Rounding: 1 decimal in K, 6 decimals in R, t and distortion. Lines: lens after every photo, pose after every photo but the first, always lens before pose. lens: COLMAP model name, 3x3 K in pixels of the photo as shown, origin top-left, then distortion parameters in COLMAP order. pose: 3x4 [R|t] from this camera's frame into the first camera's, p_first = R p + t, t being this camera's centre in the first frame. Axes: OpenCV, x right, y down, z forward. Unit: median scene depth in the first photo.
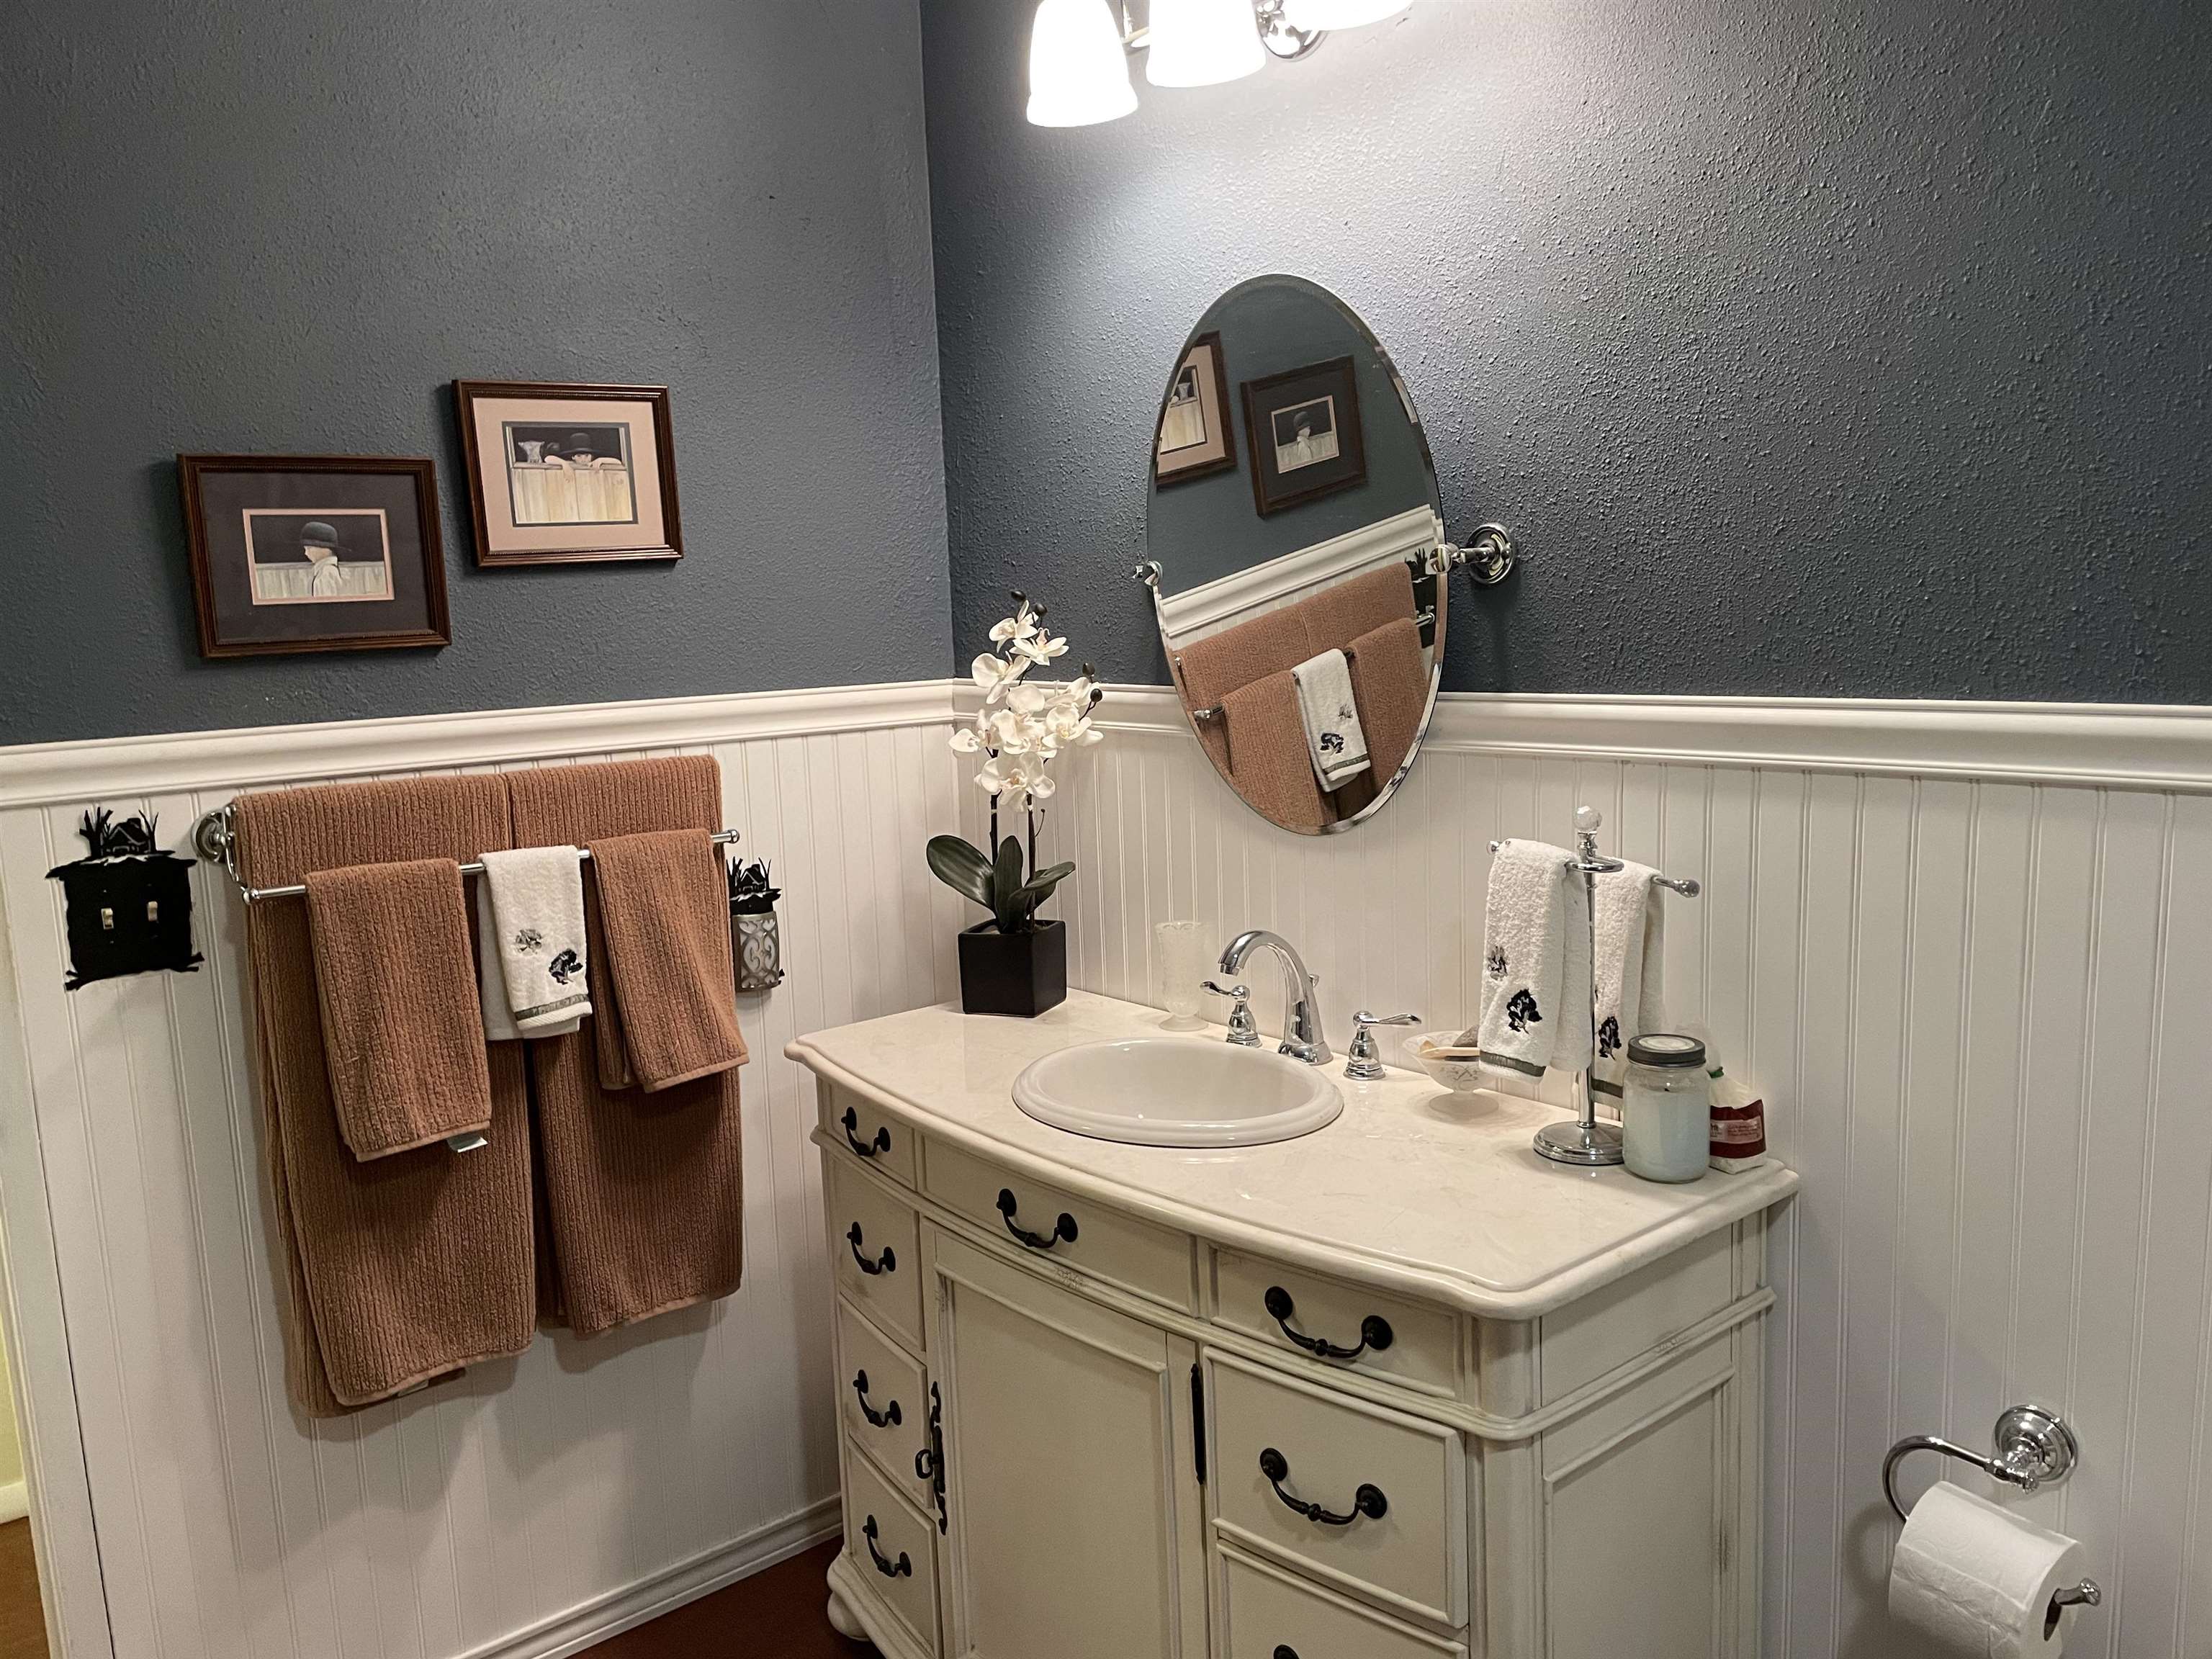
lens RADIAL K [[1676.5, 0, 1106.0], [0, 1676.5, 829.5], [0, 0, 1]] dist [0.040996, 0.000577]
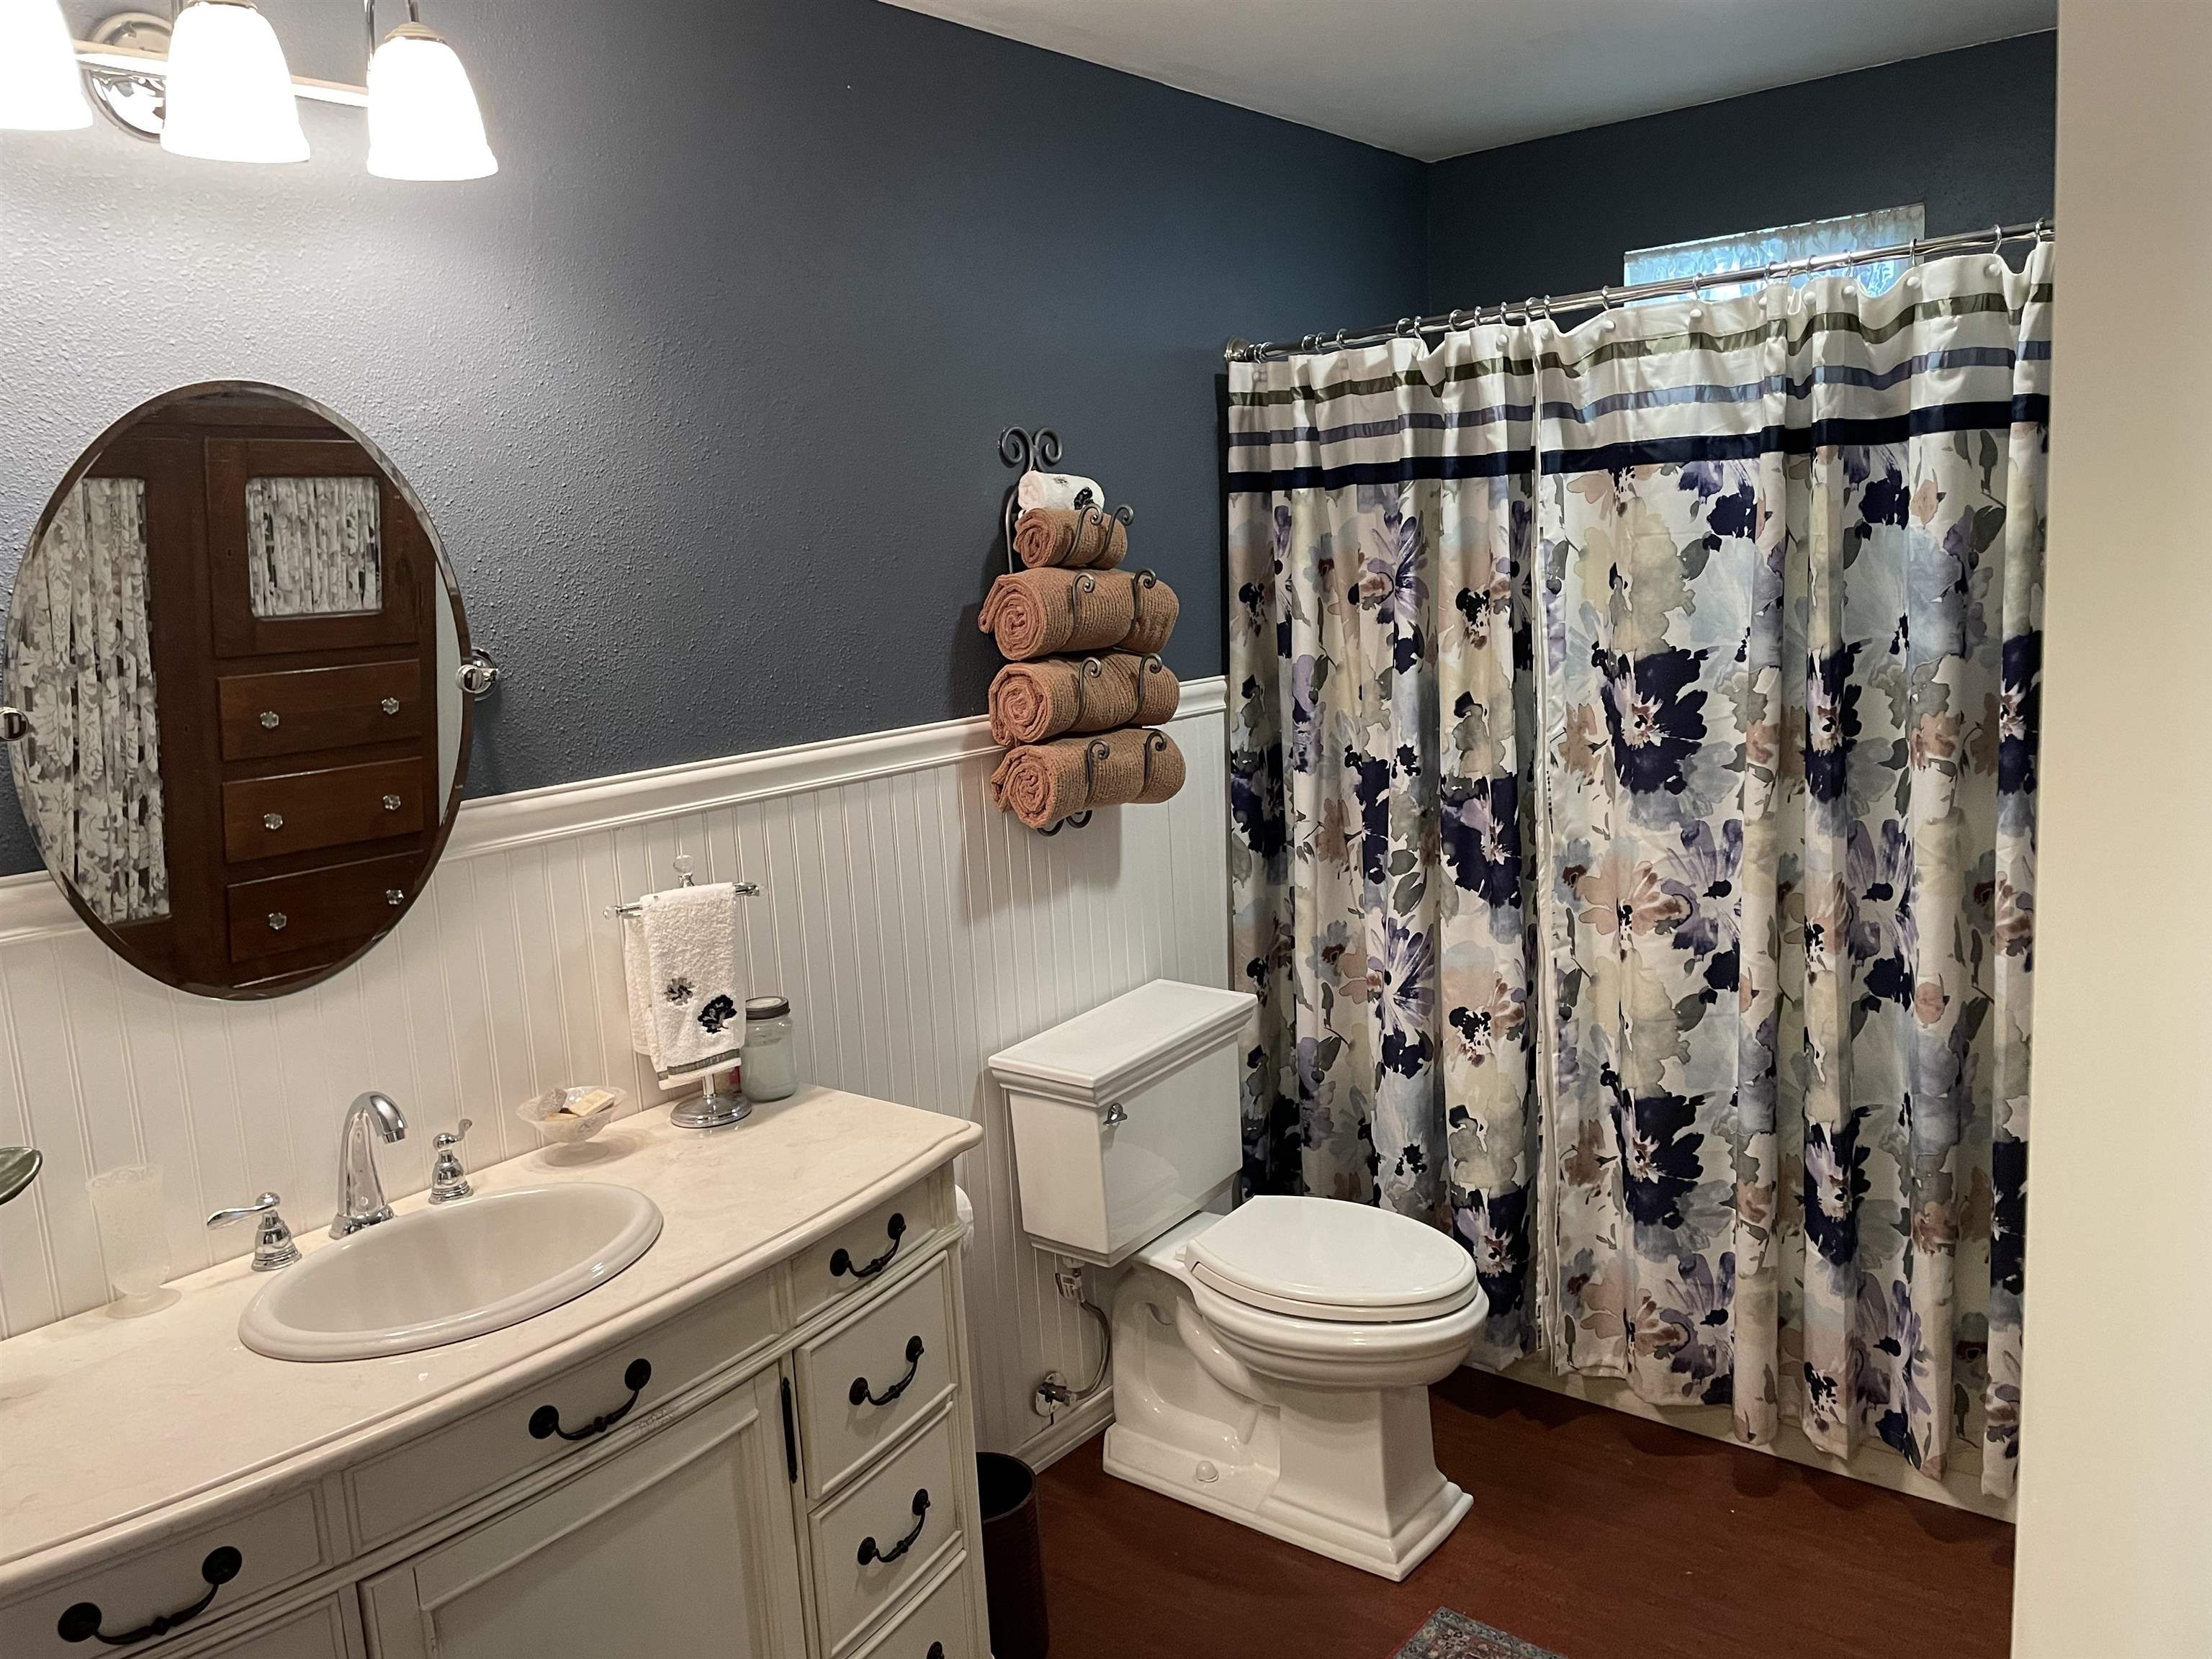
lens RADIAL K [[1674.6, 0, 1106.0], [0, 1674.6, 829.5], [0, 0, 1]] dist [-0.000299, -0.001384]
pose [[-0.202926, -0.103712, 0.973686, -1.037991], [0.210099, 0.966605, 0.146744, -0.153460], [-0.956389, 0.234348, -0.174359, 0.906537]]
